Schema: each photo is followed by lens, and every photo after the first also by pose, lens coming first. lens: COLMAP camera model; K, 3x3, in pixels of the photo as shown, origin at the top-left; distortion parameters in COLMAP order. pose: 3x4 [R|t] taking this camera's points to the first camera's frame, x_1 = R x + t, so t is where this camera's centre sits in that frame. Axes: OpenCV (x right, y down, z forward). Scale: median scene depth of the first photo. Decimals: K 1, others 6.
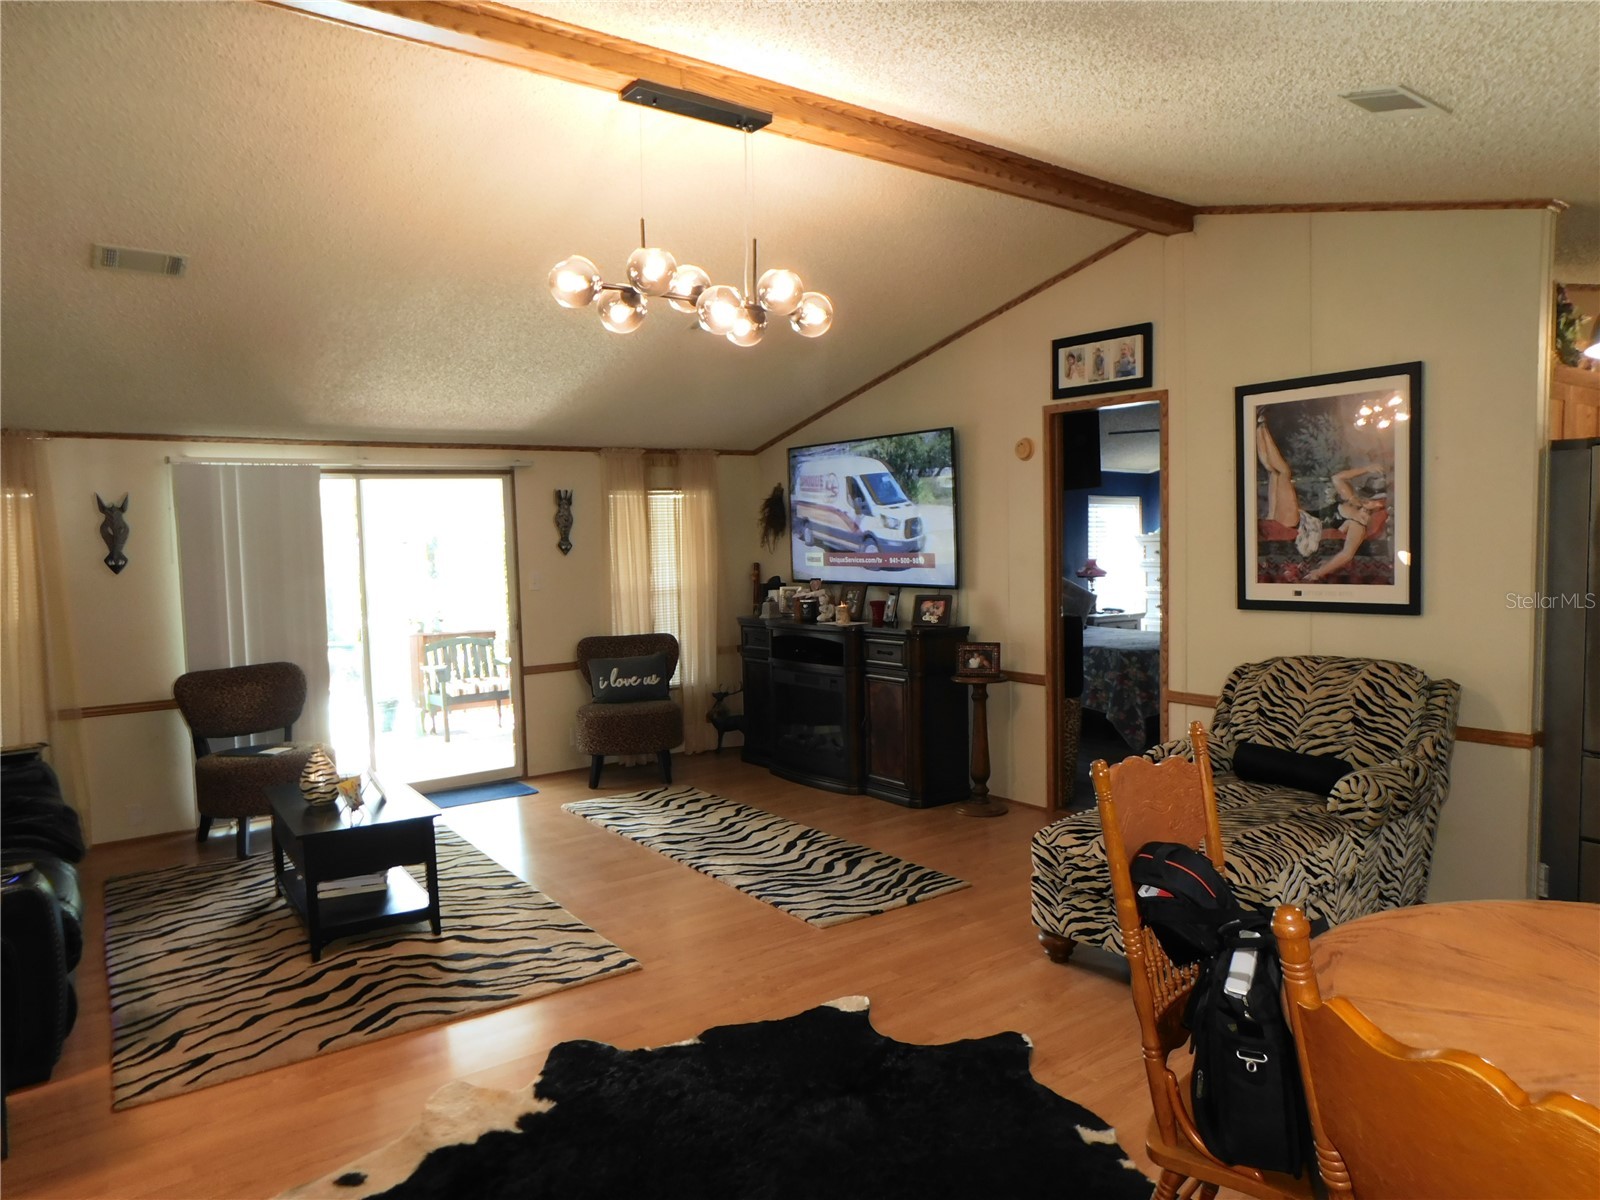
lens RADIAL K [[1056.7, 0, 800.0], [0, 1056.7, 600.0], [0, 0, 1]] dist [-0.054842, 0.053209]
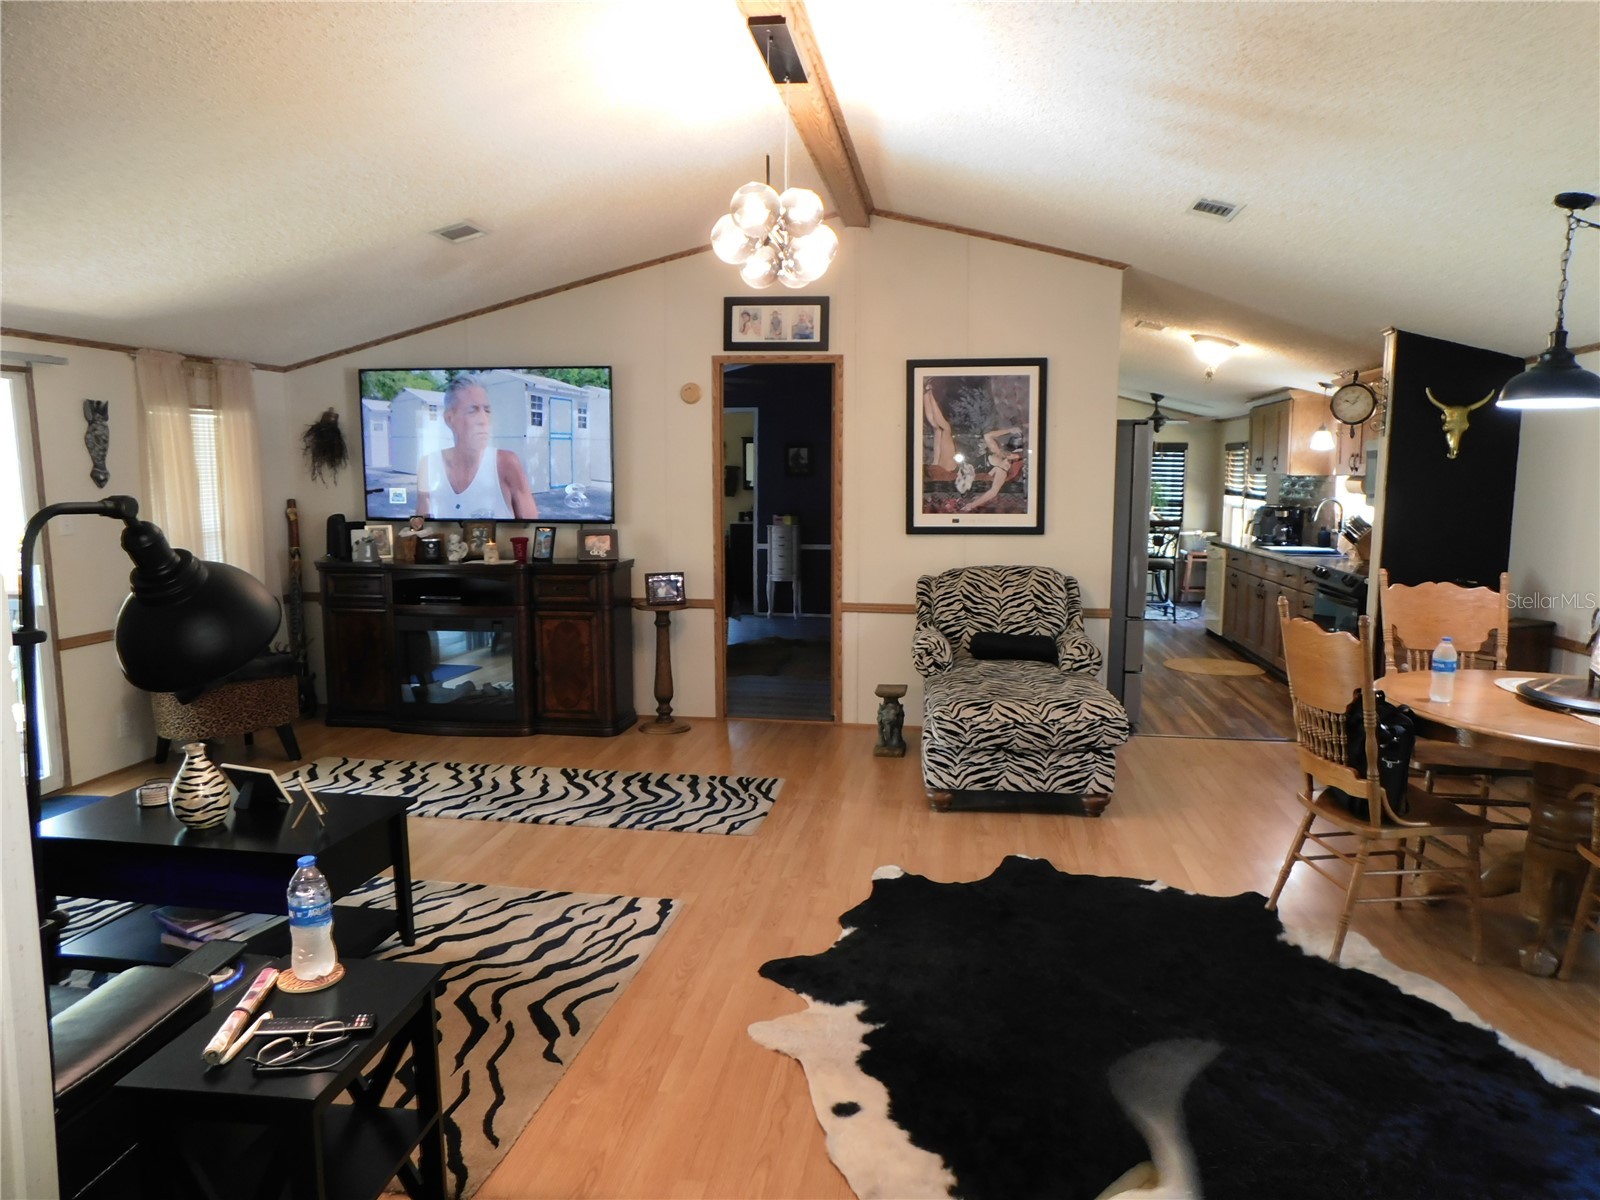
lens RADIAL K [[1056.7, 0, 800.0], [0, 1056.7, 600.0], [0, 0, 1]] dist [-0.054842, 0.053209]
pose [[0.708581, -0.063566, 0.702760, -0.614712], [0.024133, 0.997535, 0.065896, 0.000521], [-0.705216, -0.029734, 0.708368, 0.182035]]
